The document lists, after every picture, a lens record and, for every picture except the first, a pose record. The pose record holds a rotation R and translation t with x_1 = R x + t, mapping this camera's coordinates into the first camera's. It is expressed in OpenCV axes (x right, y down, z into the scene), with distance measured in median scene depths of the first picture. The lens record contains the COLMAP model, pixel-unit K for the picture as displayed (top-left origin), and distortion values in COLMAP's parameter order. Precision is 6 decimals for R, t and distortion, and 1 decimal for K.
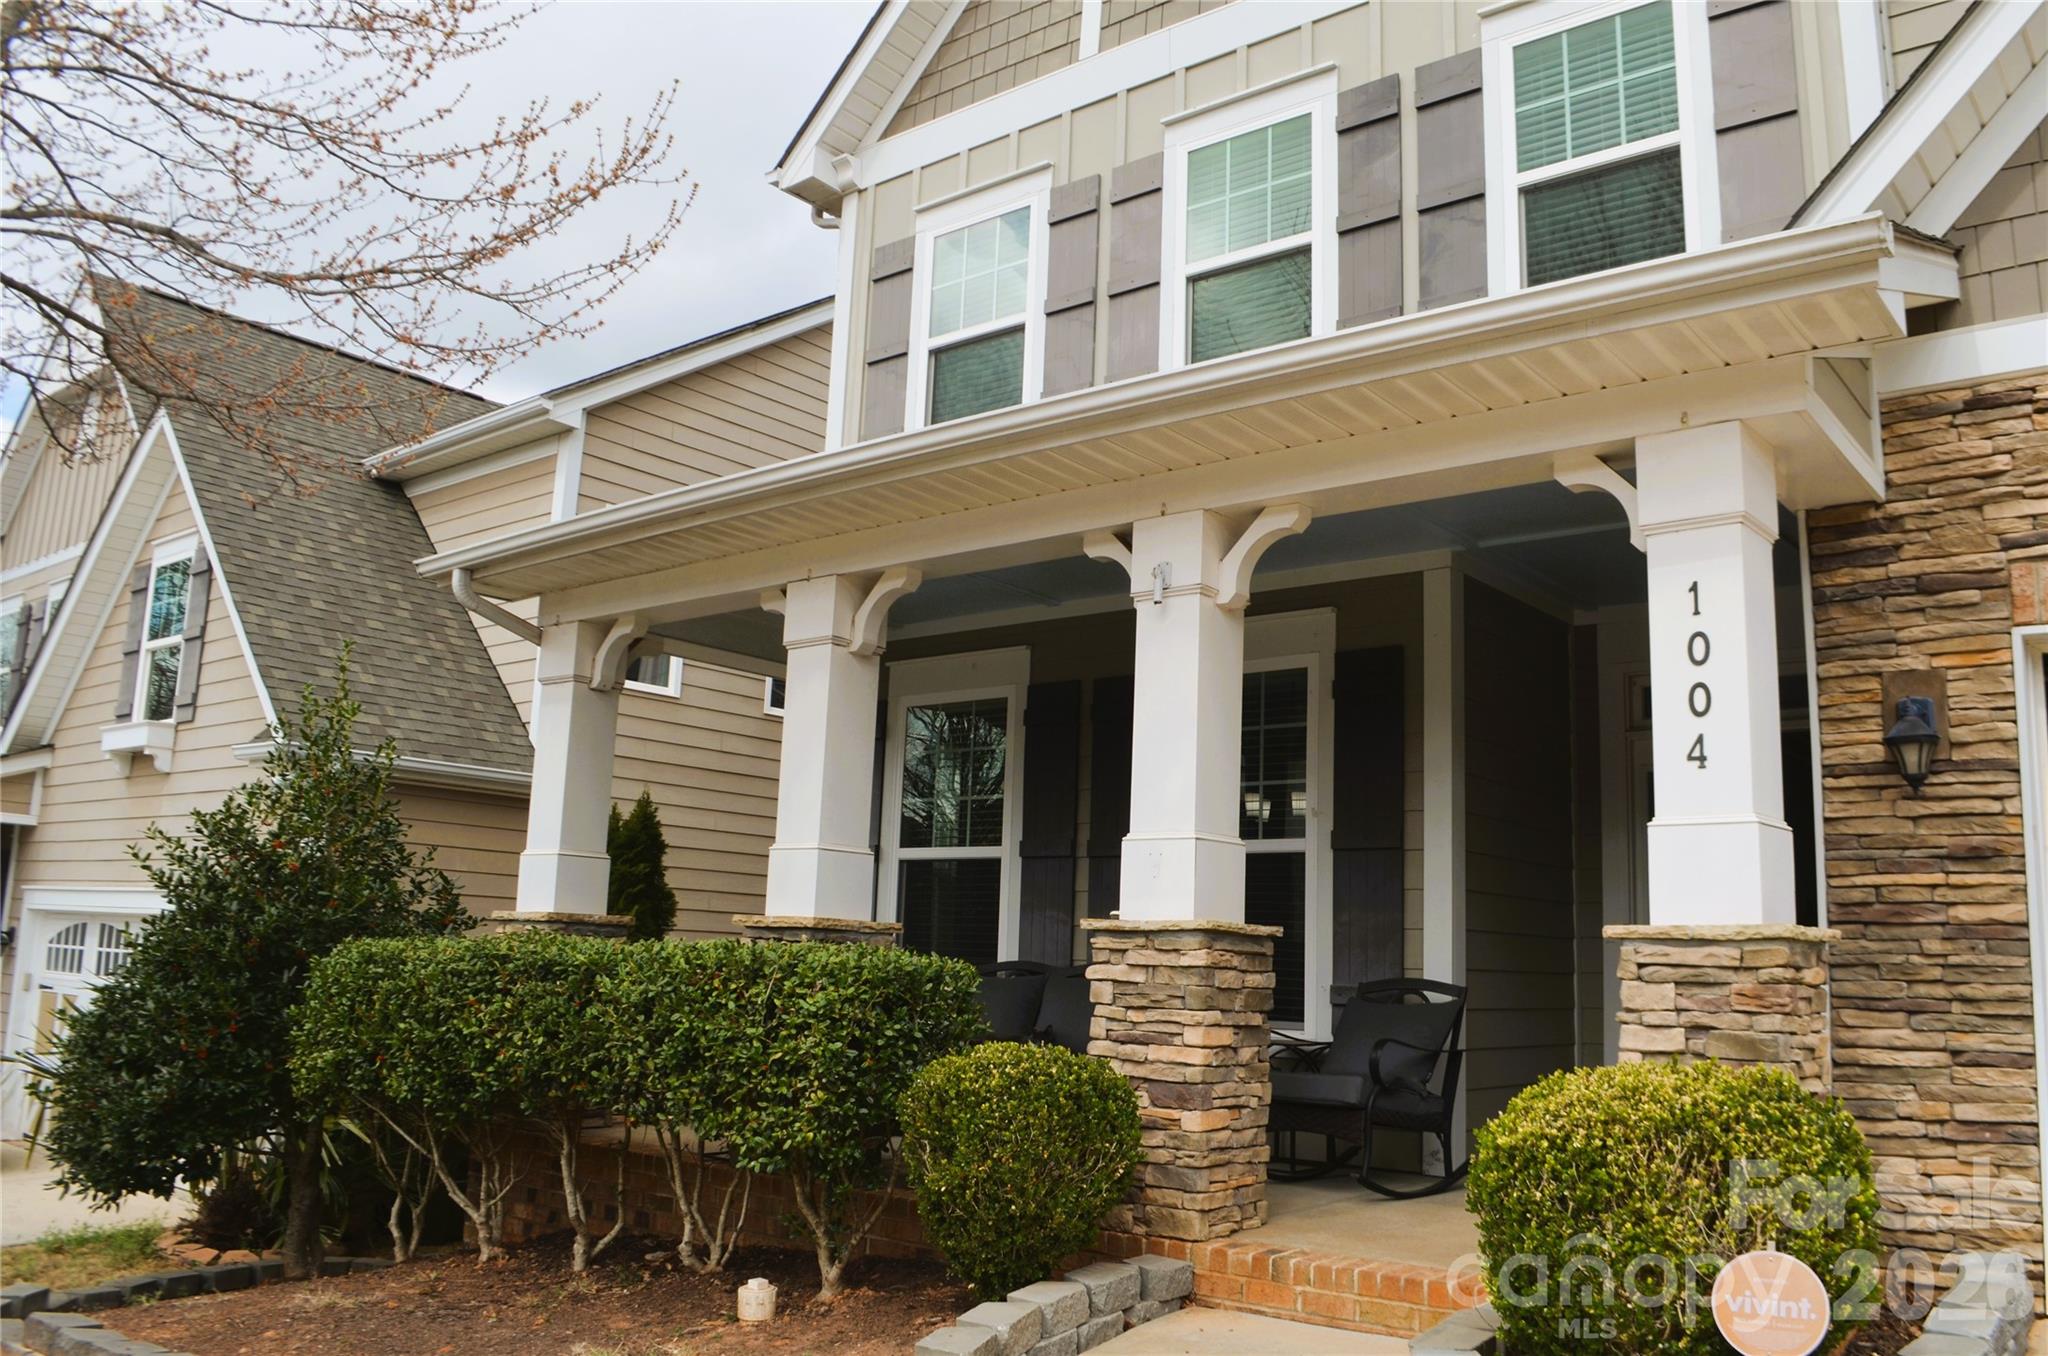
lens RADIAL K [[1609.4, 0, 1071.4], [0, 1609.4, 649.0], [0, 0, 1]] dist [-0.082303, 0.005184]
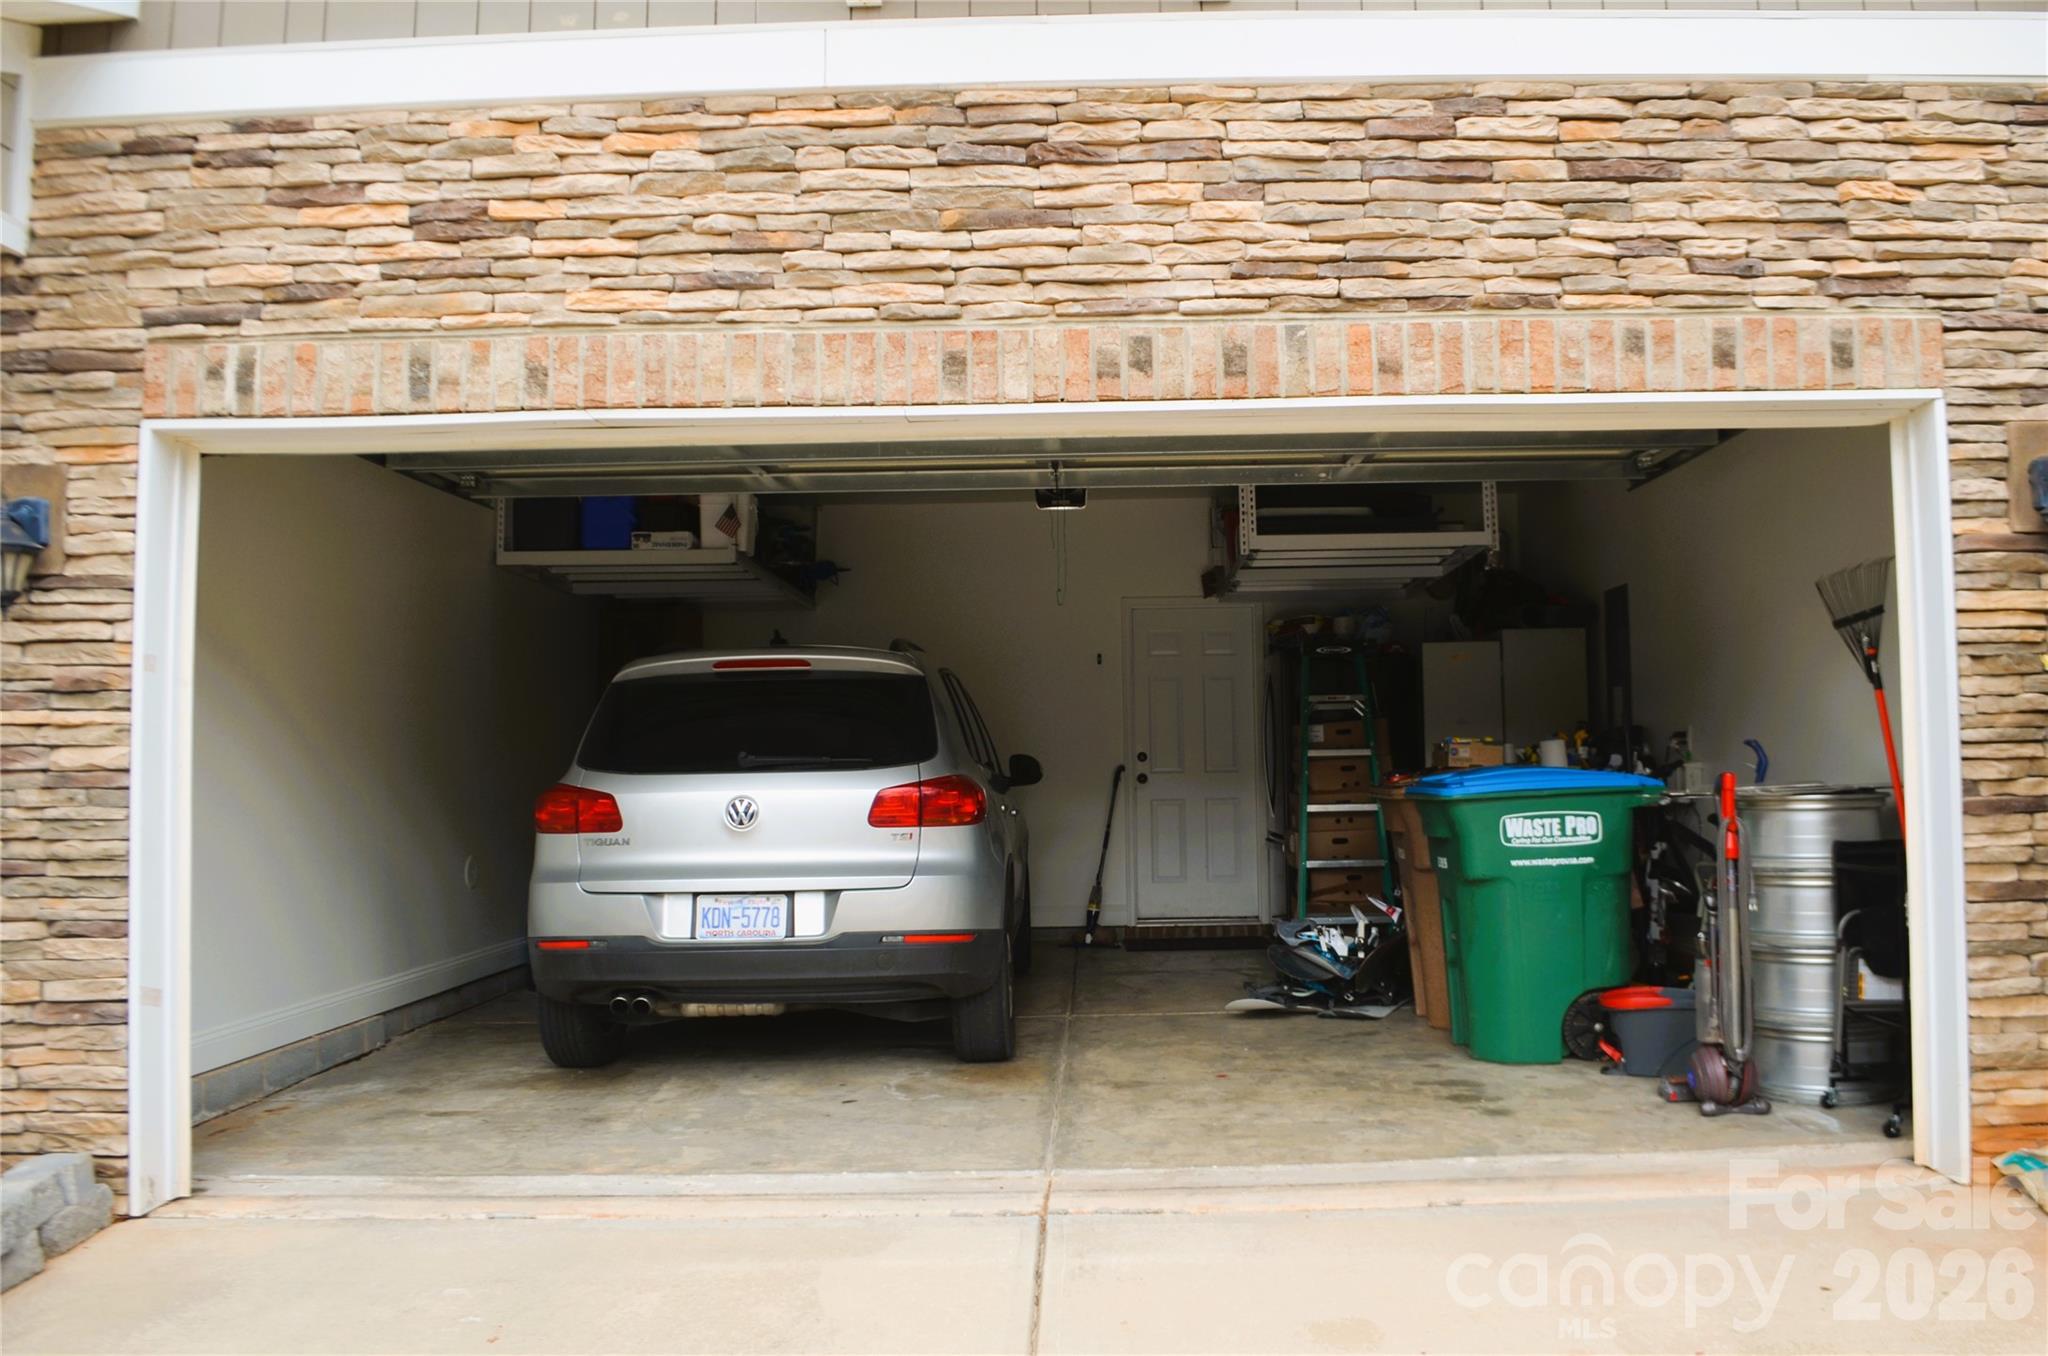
lens RADIAL K [[1609.4, 0, 1071.4], [0, 1609.4, 649.0], [0, 0, 1]] dist [-0.082303, 0.005184]
pose [[0.783073, -0.003194, 0.621922, 0.462745], [-0.074065, 0.992392, 0.098353, -0.010936], [-0.617504, -0.123080, 0.776878, 0.023960]]
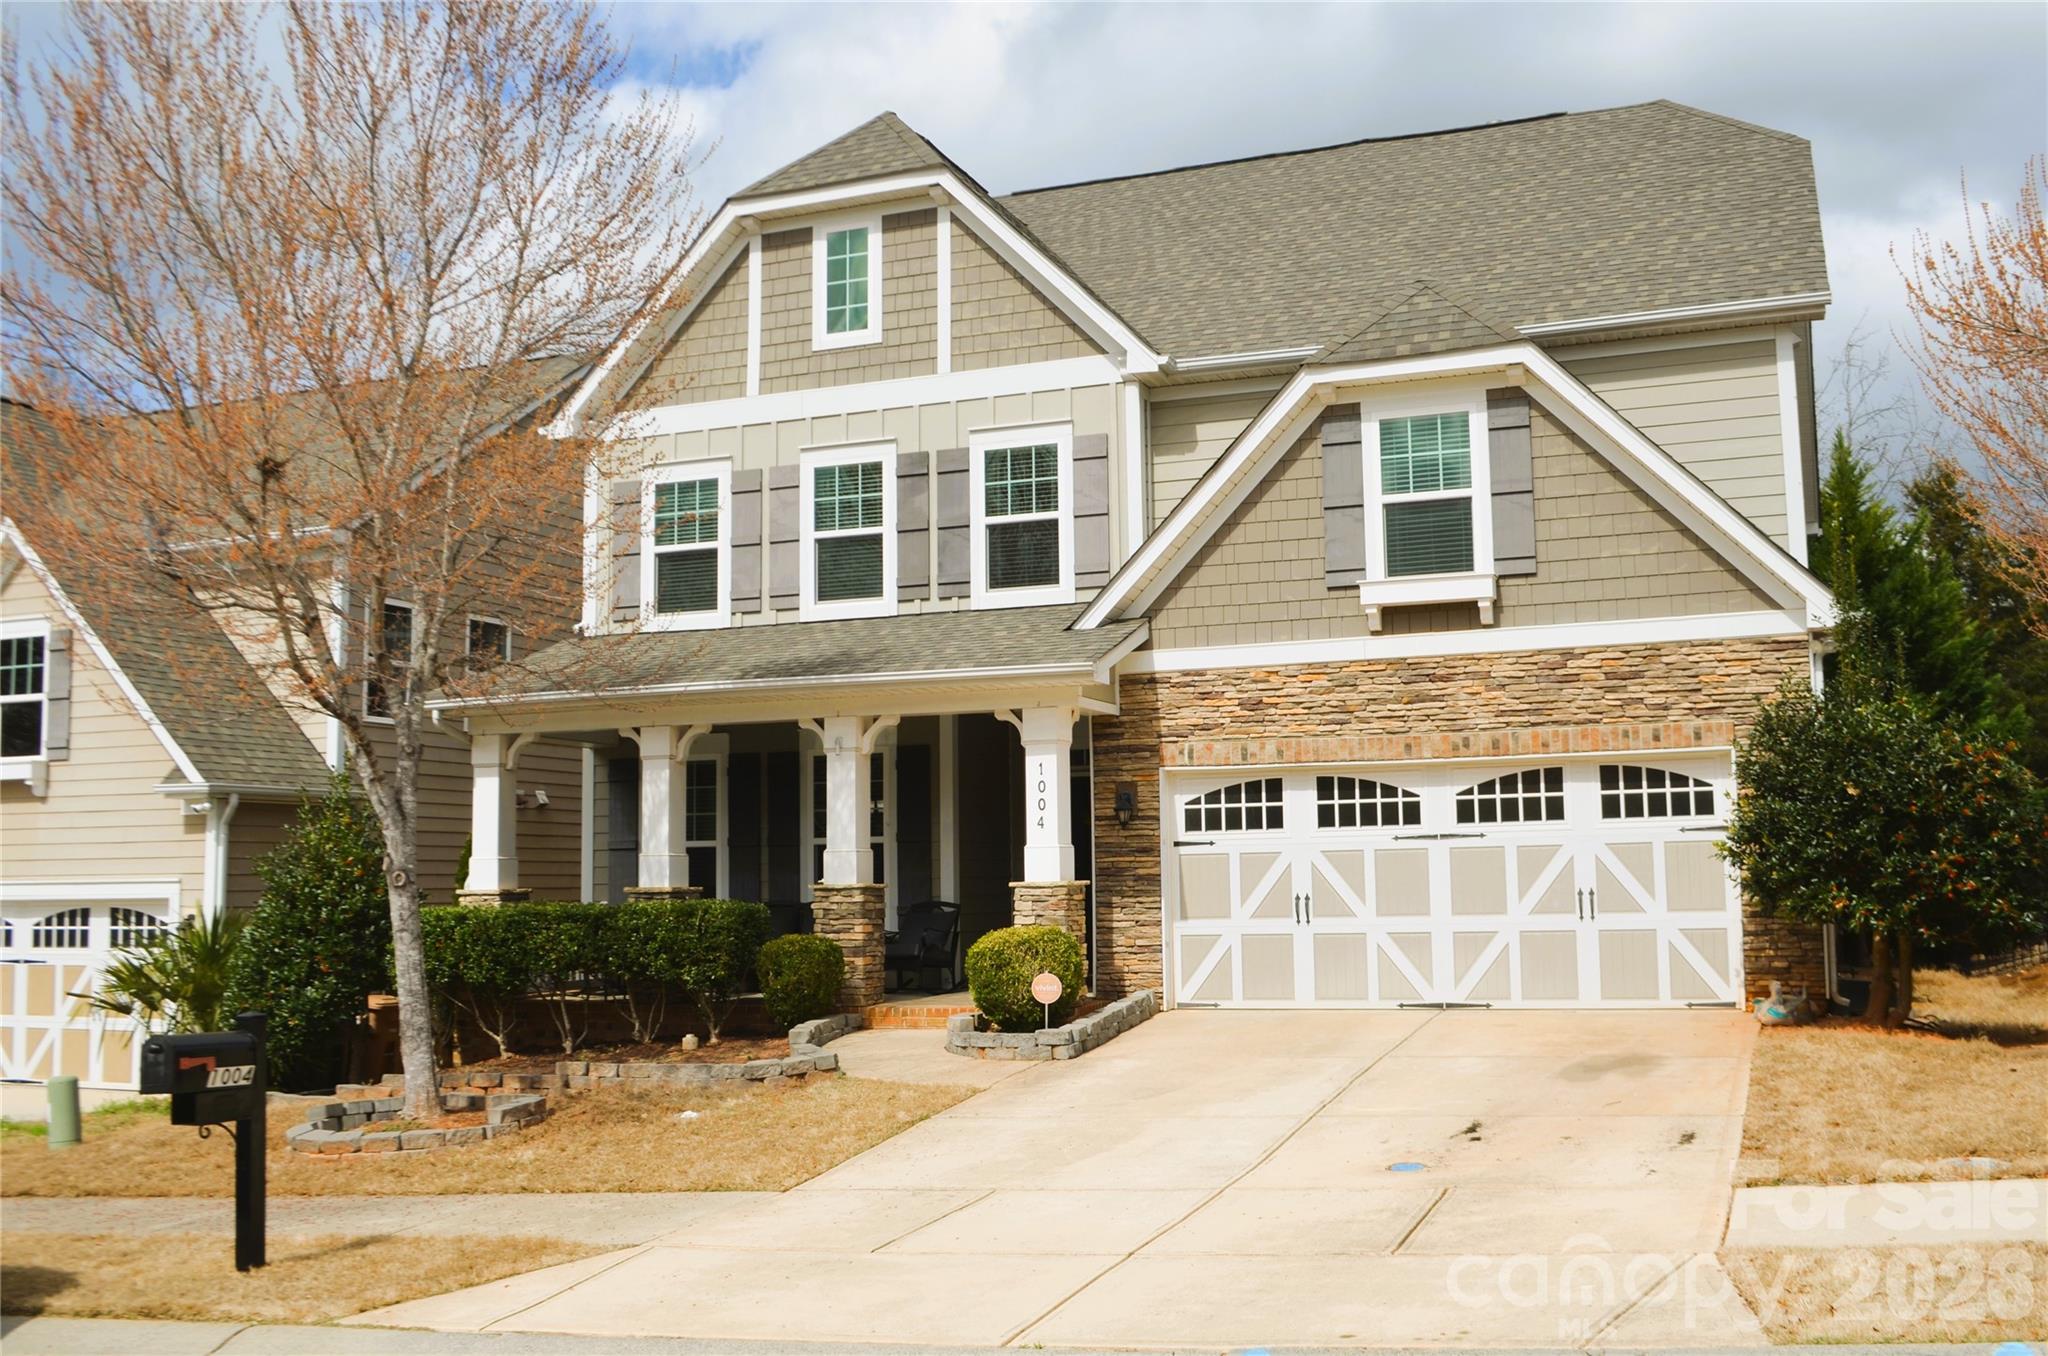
lens RADIAL K [[1985.9, 0, 1024.0], [0, 1985.9, 678.0], [0, 0, 1]] dist [-0.120957, 0.004826]
pose [[0.959742, -0.021529, 0.280058, -0.582382], [-0.004806, 0.995654, 0.093008, -0.481667], [-0.280844, -0.090609, 0.955467, -2.193076]]
